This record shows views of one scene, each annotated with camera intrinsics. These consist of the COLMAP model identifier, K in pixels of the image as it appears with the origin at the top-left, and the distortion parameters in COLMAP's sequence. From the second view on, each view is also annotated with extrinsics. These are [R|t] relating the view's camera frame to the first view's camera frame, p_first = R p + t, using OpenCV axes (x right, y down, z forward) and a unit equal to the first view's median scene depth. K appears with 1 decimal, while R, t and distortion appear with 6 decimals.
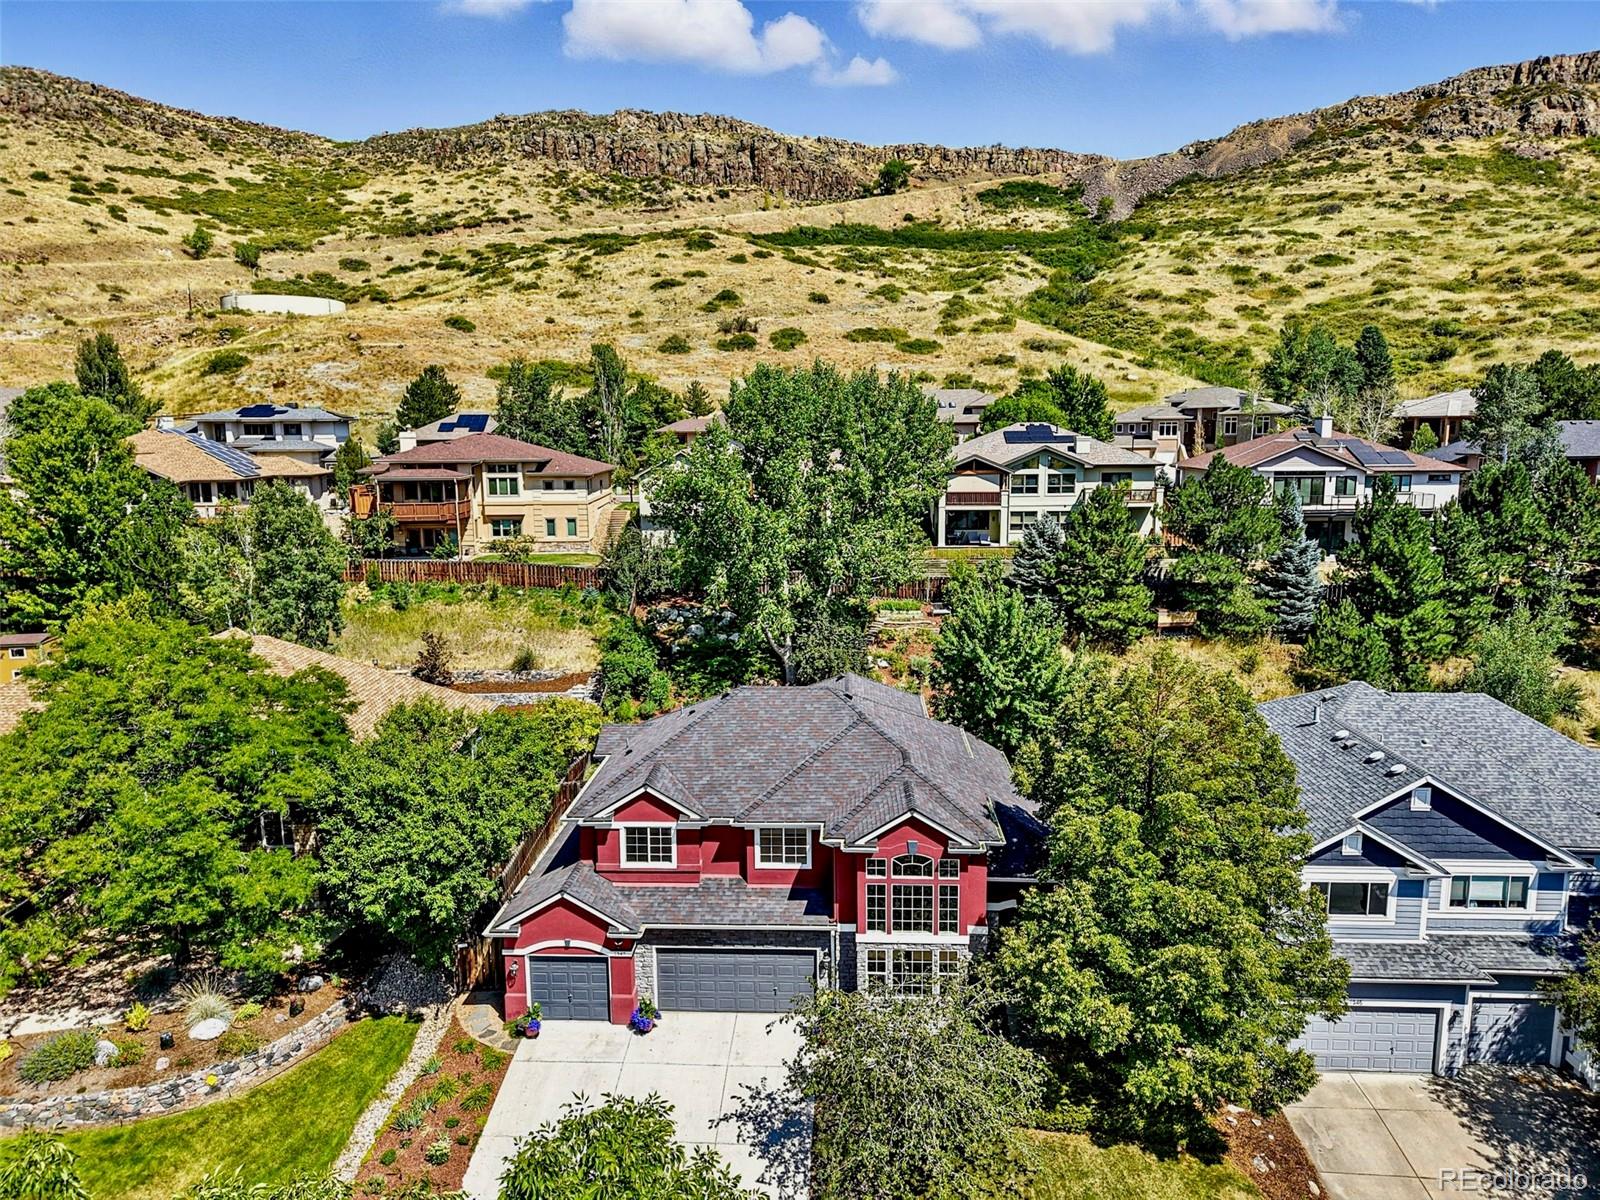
lens RADIAL K [[1076.7, 0, 796.6], [0, 1076.7, 597.9], [0, 0, 1]] dist [0.018023, -0.013450]
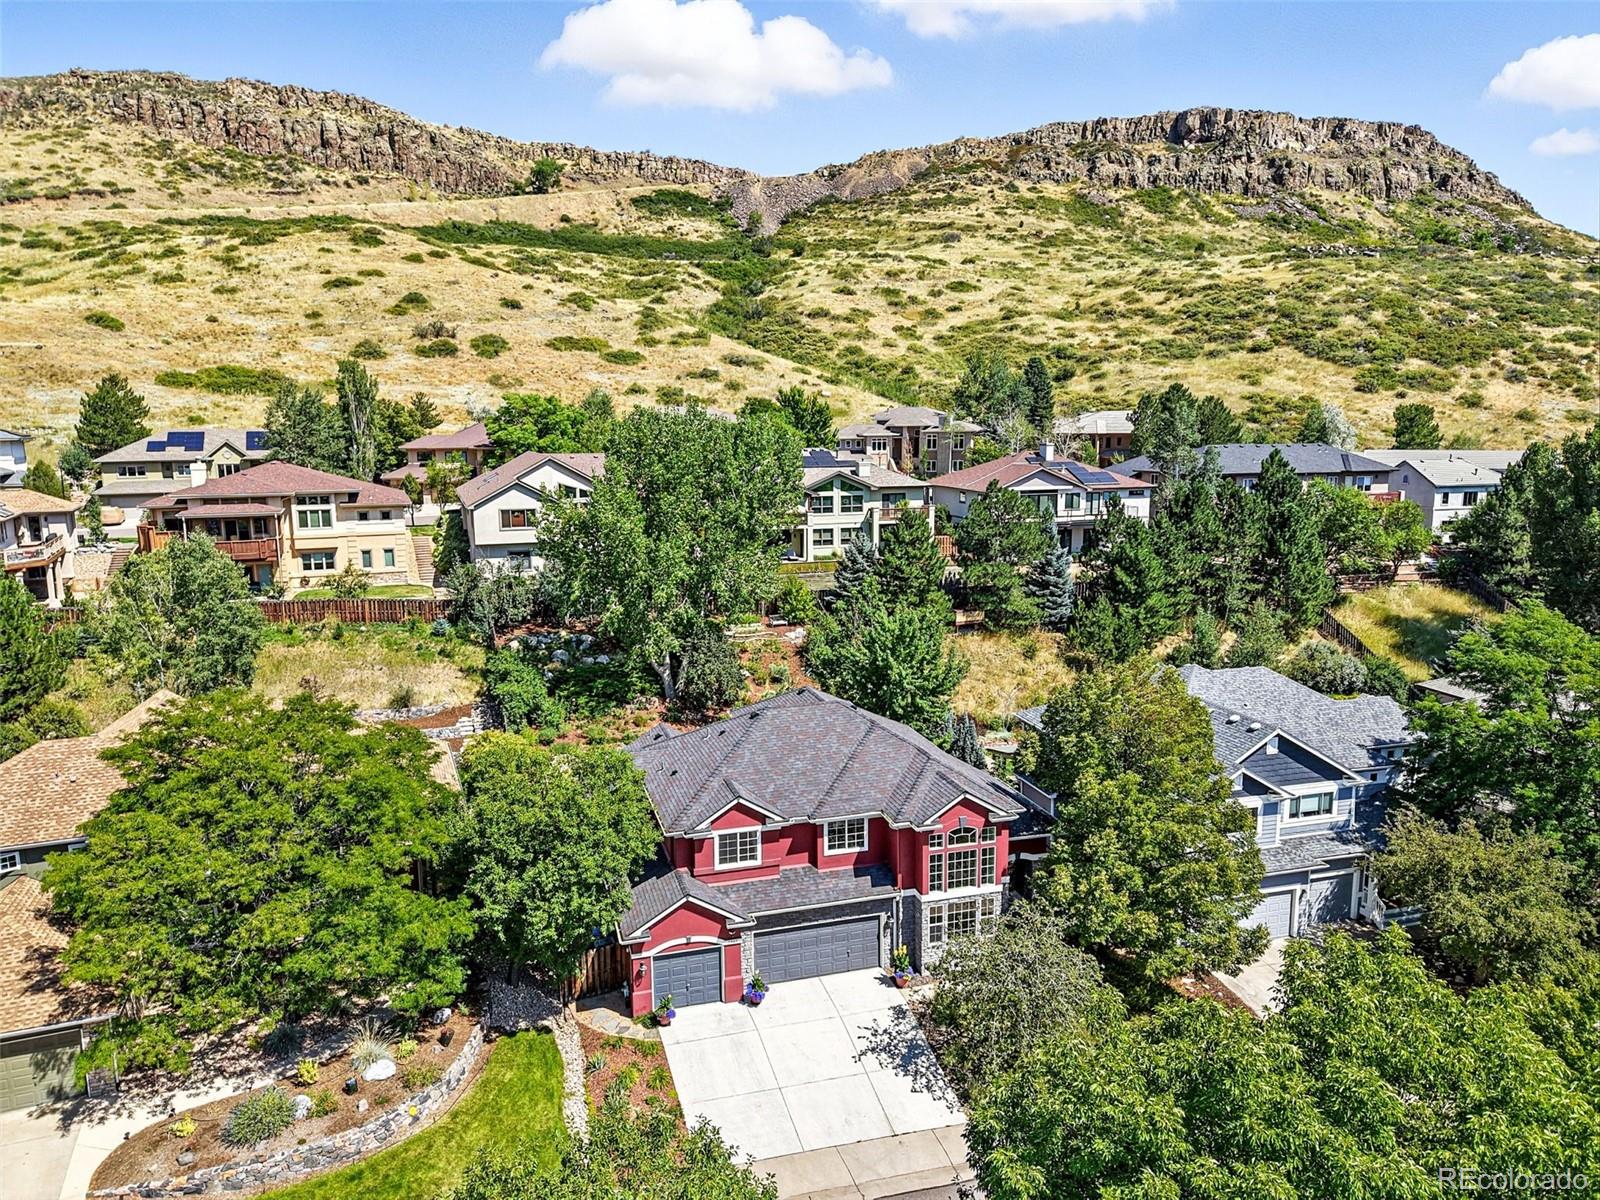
lens RADIAL K [[1076.7, 0, 807.0], [0, 1076.7, 598.9], [0, 0, 1]] dist [0.018023, -0.013450]
pose [[0.943321, -0.051627, 0.327842, -0.181023], [0.050539, 0.998652, 0.011845, -0.021653], [-0.328011, 0.005395, 0.944658, -0.056649]]
